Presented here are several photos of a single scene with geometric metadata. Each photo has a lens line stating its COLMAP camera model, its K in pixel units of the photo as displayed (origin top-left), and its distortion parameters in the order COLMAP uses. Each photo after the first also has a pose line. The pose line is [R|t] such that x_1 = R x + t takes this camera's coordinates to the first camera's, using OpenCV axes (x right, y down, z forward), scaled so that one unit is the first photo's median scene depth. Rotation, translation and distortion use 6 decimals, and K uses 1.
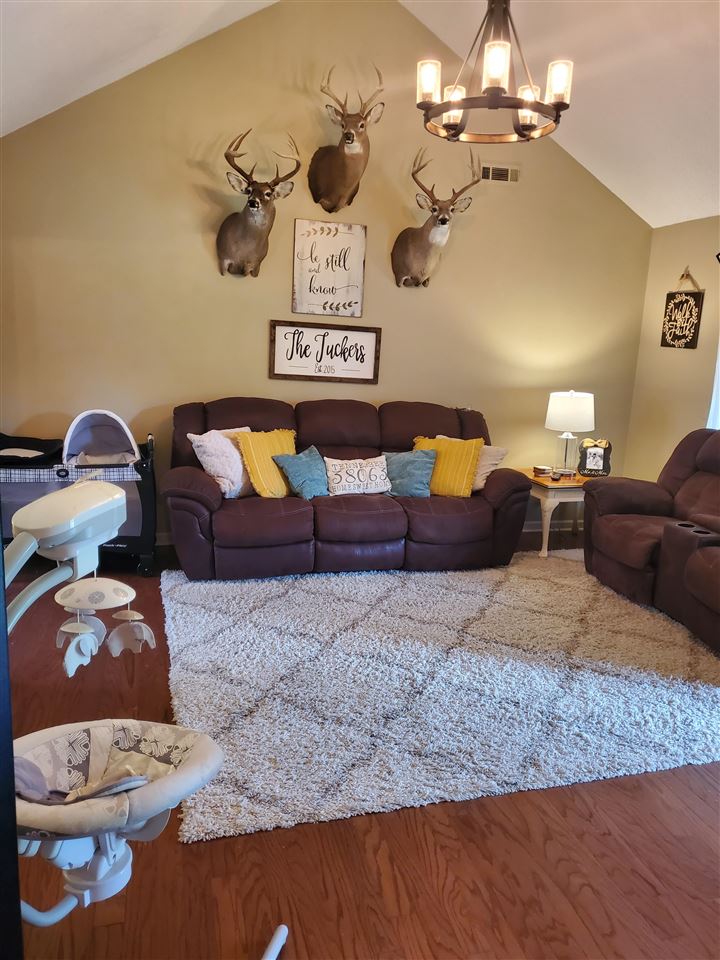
lens RADIAL K [[731.4, 0, 355.8], [0, 731.4, 486.9], [0, 0, 1]] dist [0.023359, -0.020698]
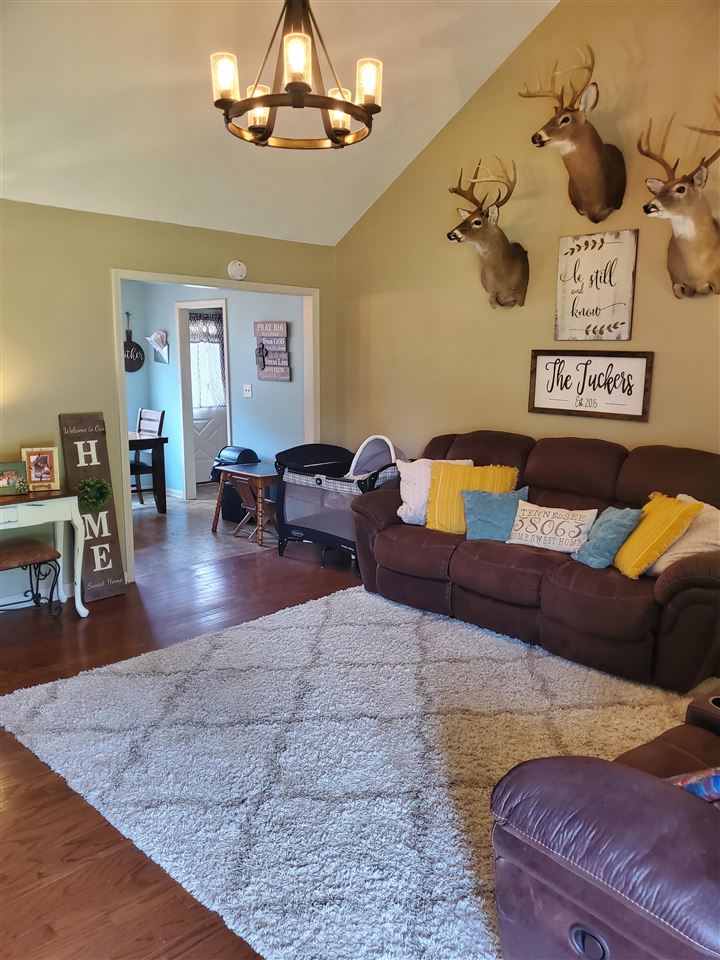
lens RADIAL K [[731.4, 0, 355.8], [0, 731.4, 473.0], [0, 0, 1]] dist [0.023359, -0.020698]
pose [[0.477565, 0.095991, -0.873337, 0.598669], [-0.144675, 0.989037, 0.029595, -0.066409], [0.866603, 0.112216, 0.486217, 0.360834]]
